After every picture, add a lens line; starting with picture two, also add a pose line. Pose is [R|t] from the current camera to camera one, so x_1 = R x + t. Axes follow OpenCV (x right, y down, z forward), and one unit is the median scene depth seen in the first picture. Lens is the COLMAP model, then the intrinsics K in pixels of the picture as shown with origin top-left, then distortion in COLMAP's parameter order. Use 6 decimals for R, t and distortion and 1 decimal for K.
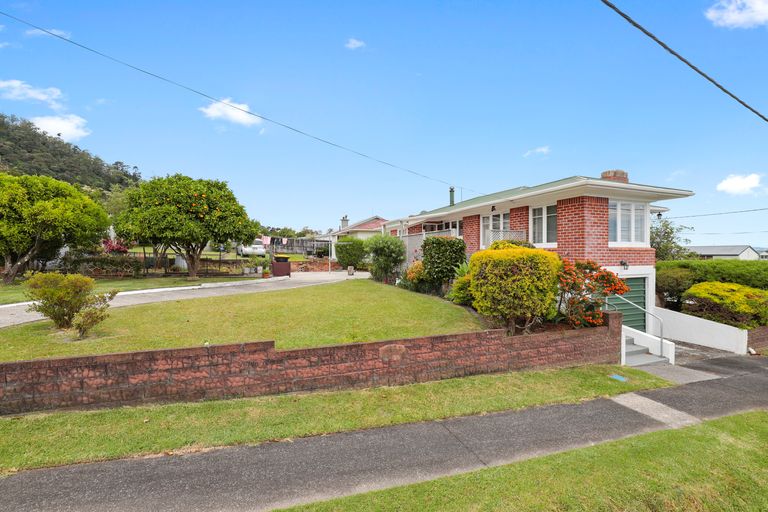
lens RADIAL K [[356.2, 0, 385.2], [0, 356.2, 252.4], [0, 0, 1]] dist [-0.023147, 0.000276]
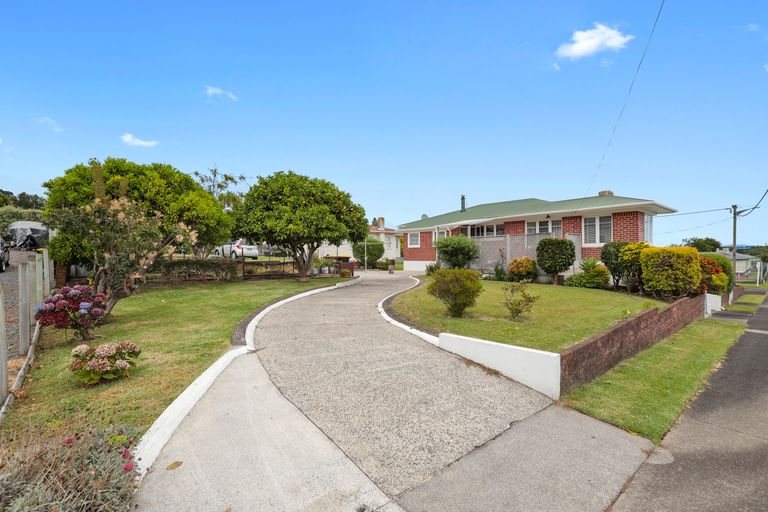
lens RADIAL K [[356.2, 0, 385.2], [0, 356.2, 252.4], [0, 0, 1]] dist [-0.023147, 0.000276]
pose [[0.938055, -0.010220, 0.346336, -0.685629], [0.010674, 0.999943, 0.000596, 0.000178], [-0.346323, 0.003138, 0.938110, -0.002457]]
